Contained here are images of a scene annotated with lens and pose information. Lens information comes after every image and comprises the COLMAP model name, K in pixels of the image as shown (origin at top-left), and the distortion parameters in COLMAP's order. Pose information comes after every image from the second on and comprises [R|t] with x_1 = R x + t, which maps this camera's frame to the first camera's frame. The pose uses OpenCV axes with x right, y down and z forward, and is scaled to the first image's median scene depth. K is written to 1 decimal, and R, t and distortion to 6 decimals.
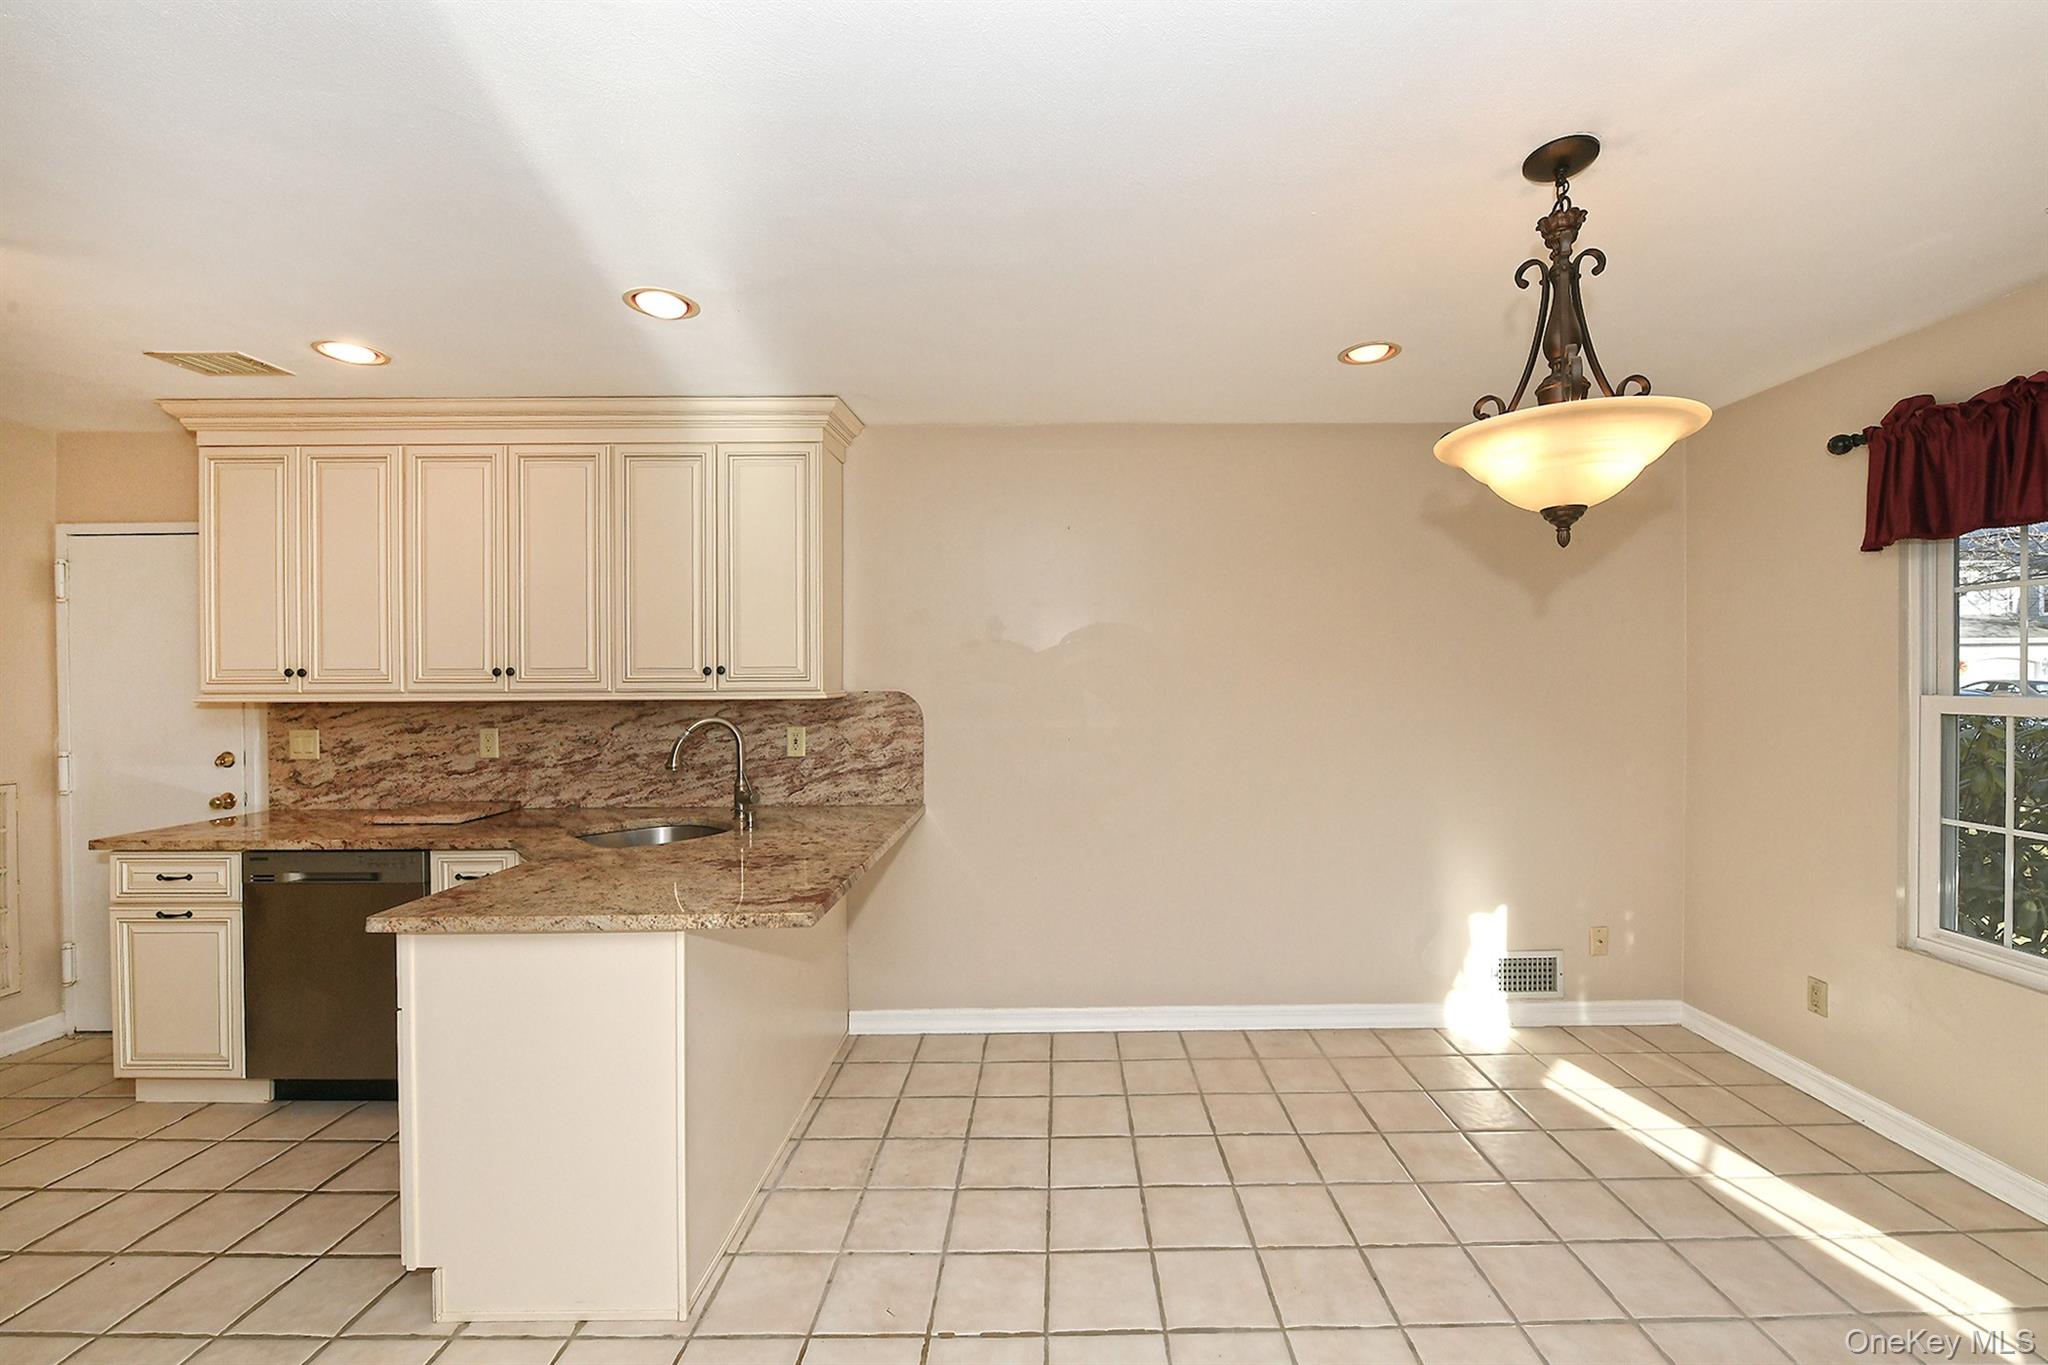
lens RADIAL K [[825.1, 0, 1036.1], [0, 825.1, 686.2], [0, 0, 1]] dist [-0.009499, 0.000261]
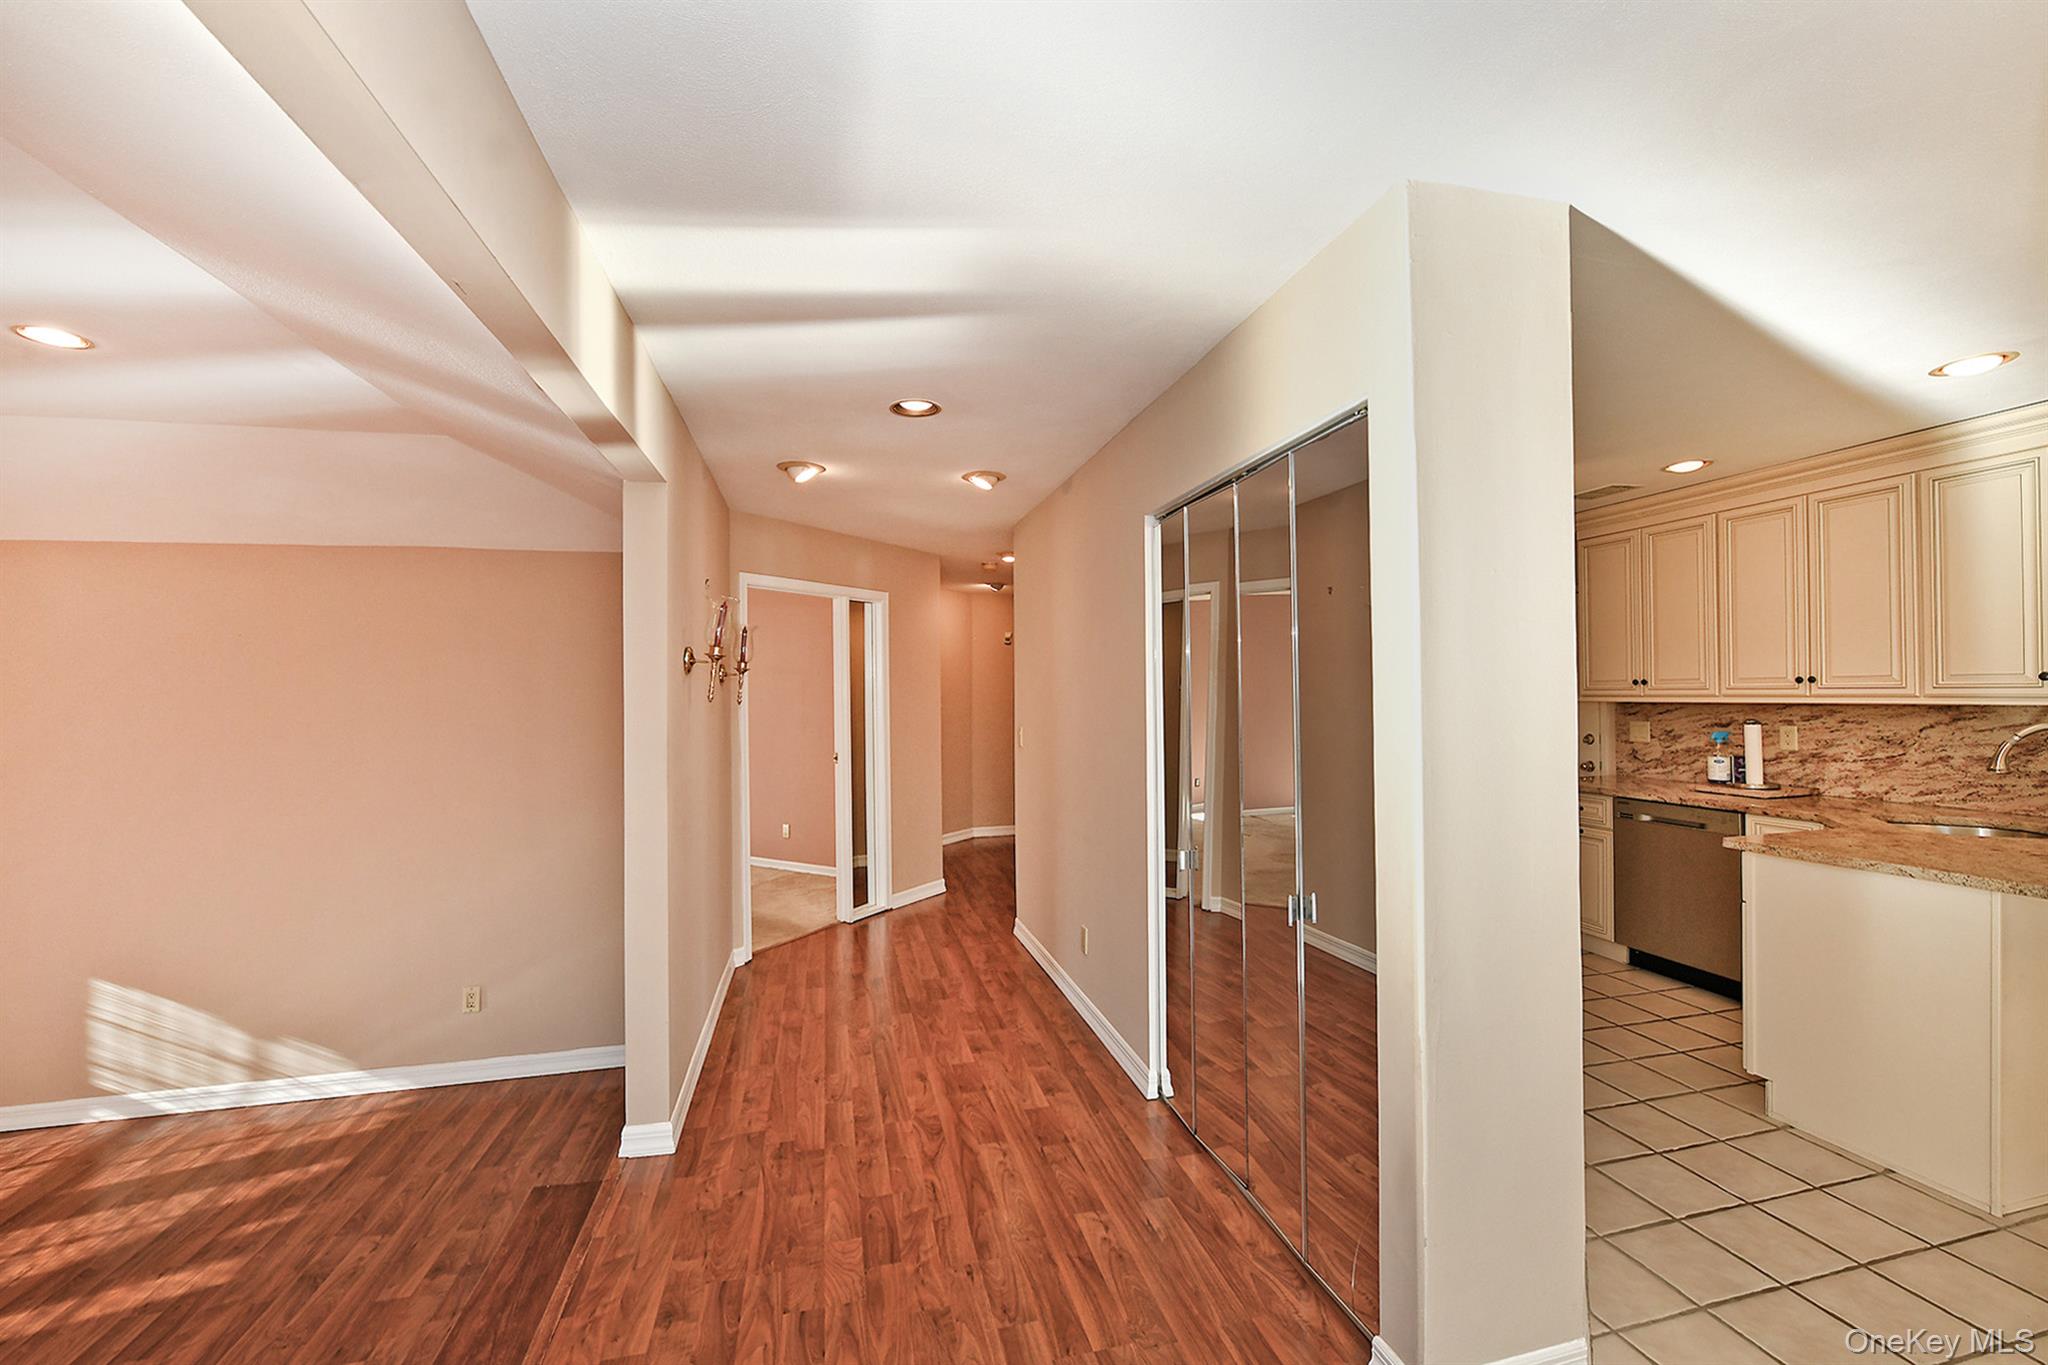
lens RADIAL K [[825.1, 0, 1028.4], [0, 825.1, 685.8], [0, 0, 1]] dist [-0.009499, 0.000261]
pose [[0.265955, -0.003789, -0.963978, 0.203405], [0.002214, 0.999992, -0.003319, -0.006167], [0.963983, -0.001252, 0.265962, -0.407222]]
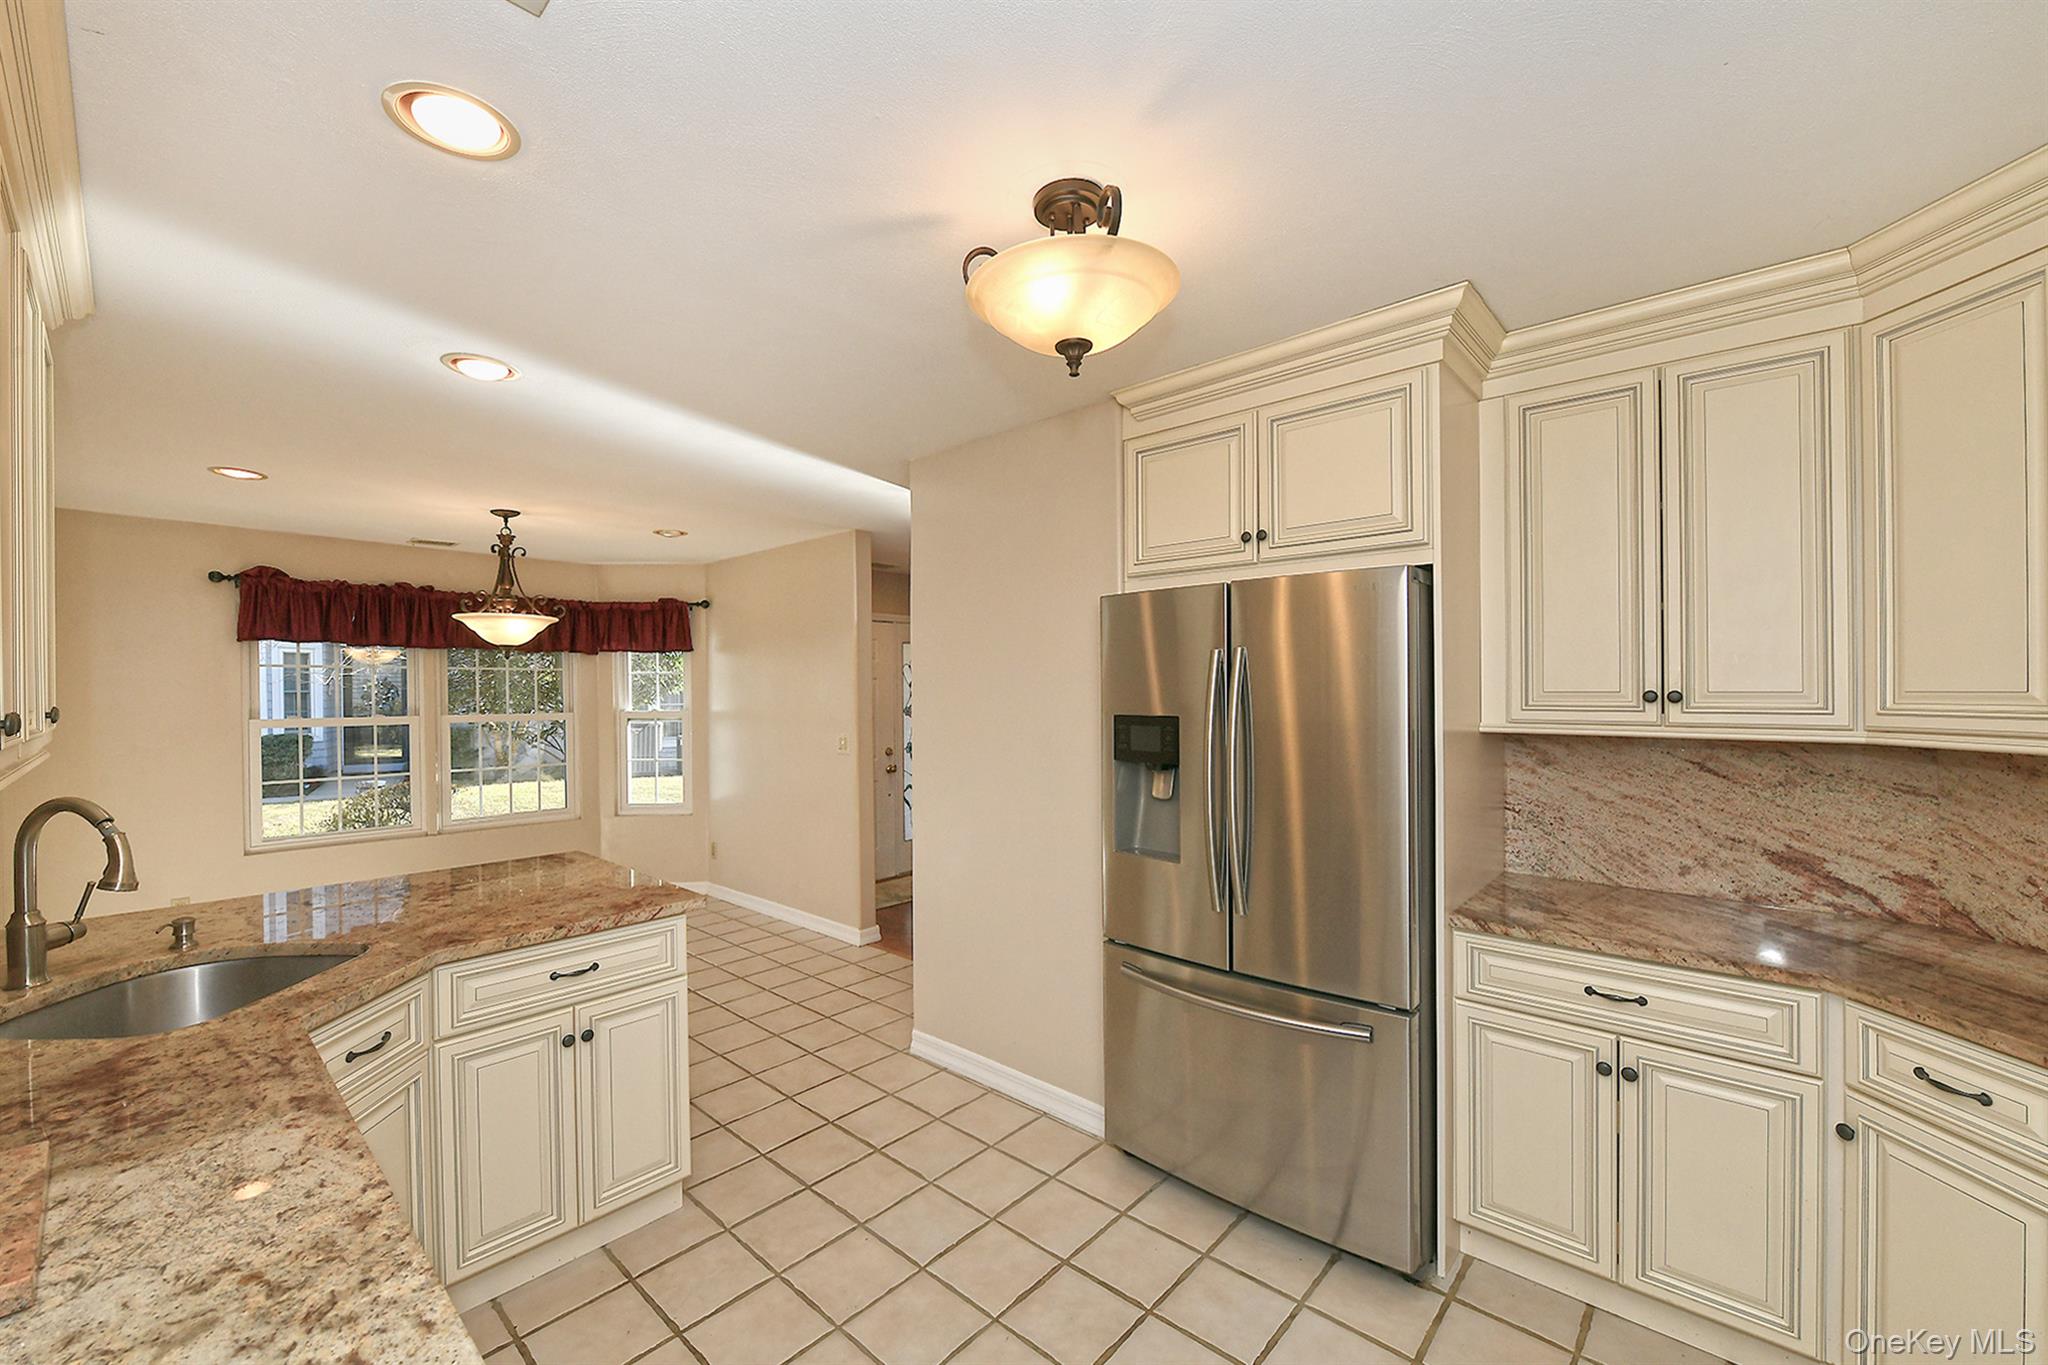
lens RADIAL K [[825.1, 0, 1022.9], [0, 825.1, 689.0], [0, 0, 1]] dist [-0.009499, 0.000261]
pose [[-0.743096, 0.011097, 0.669092, -1.111264], [0.017574, 0.999841, 0.002936, -0.023512], [-0.668954, 0.013941, -0.743173, 0.877529]]
